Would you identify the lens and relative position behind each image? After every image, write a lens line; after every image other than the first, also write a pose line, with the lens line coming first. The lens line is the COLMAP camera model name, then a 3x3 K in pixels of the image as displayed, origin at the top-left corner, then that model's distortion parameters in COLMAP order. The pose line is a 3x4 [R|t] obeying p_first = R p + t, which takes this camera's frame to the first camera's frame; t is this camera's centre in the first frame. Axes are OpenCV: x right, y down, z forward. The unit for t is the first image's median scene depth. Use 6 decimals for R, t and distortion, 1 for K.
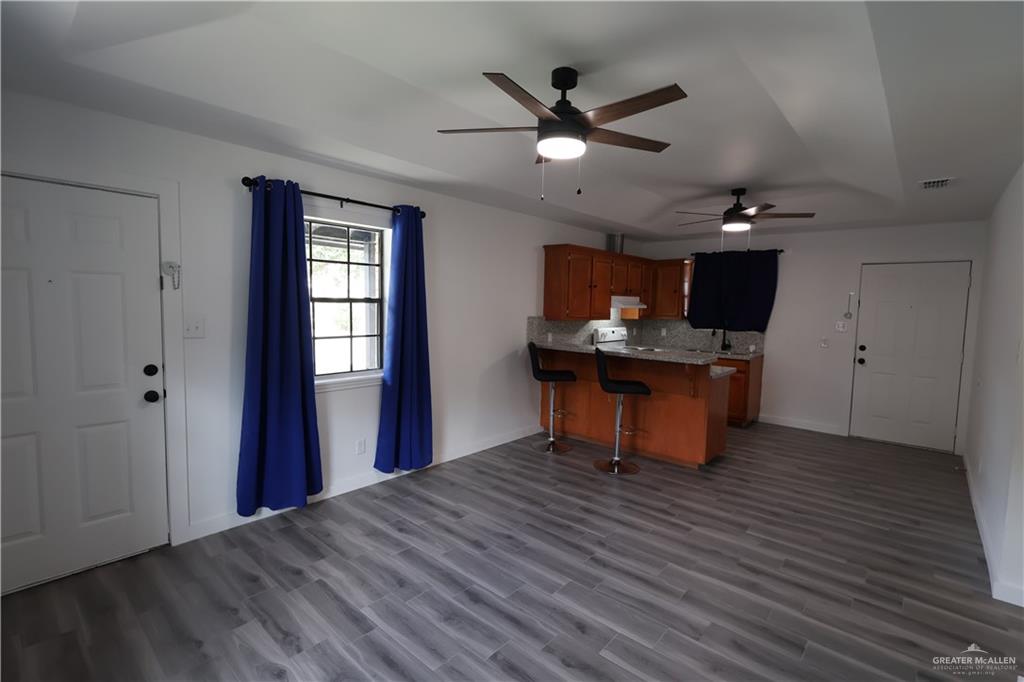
lens RADIAL K [[474.0, 0, 514.2], [0, 474.0, 336.4], [0, 0, 1]] dist [-0.000612, 0.000127]
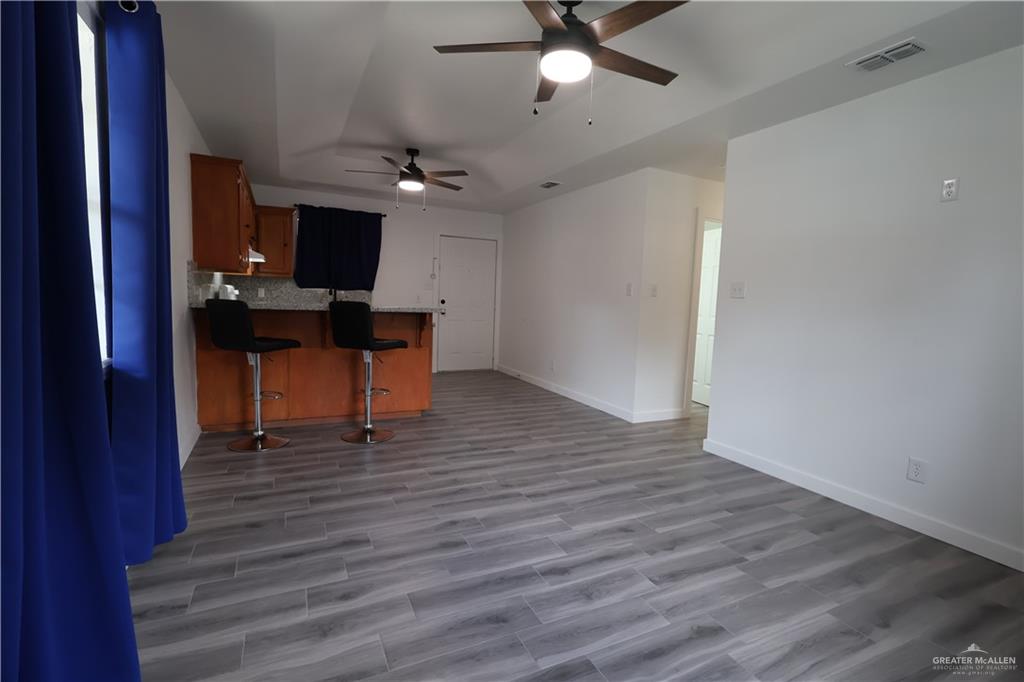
lens RADIAL K [[474.0, 0, 514.2], [0, 474.0, 336.4], [0, 0, 1]] dist [-0.000612, 0.000127]
pose [[0.388877, -0.086003, 0.917267, -0.632711], [0.038241, 0.996282, 0.077199, 0.044322], [-0.920496, 0.005056, 0.390720, 0.541424]]
